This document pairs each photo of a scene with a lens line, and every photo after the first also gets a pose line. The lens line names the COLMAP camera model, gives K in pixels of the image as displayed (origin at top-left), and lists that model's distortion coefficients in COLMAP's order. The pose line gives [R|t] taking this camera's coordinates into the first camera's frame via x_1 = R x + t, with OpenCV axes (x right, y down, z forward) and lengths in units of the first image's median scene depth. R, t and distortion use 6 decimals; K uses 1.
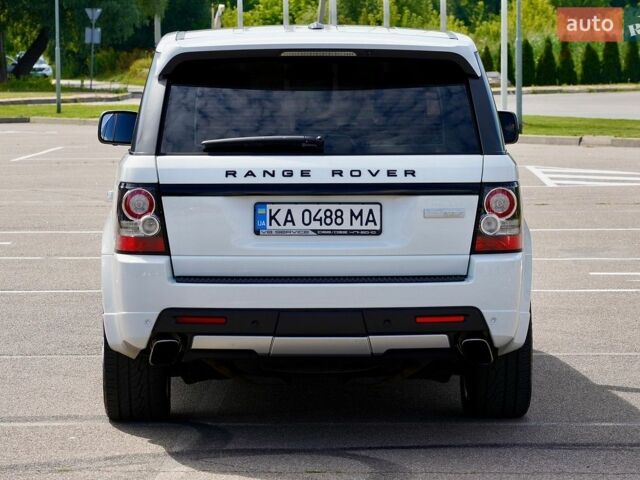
lens RADIAL K [[2702.7, 0, 320.0], [0, 2702.7, 355.7], [0, 0, 1]] dist [0.104031, 1.507536]
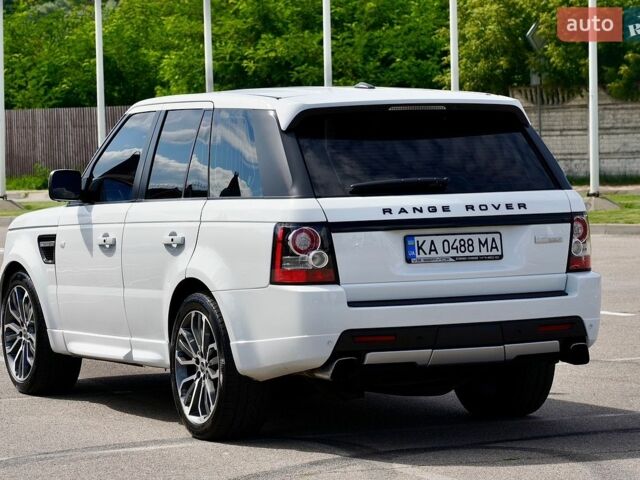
lens RADIAL K [[2702.7, 0, 320.0], [0, 2702.7, 355.7], [0, 0, 1]] dist [0.104031, 1.507536]
pose [[0.909086, -0.052659, 0.413268, -0.539325], [0.065544, 0.997704, -0.017052, 0.012177], [-0.411421, 0.042589, 0.910450, -0.038442]]
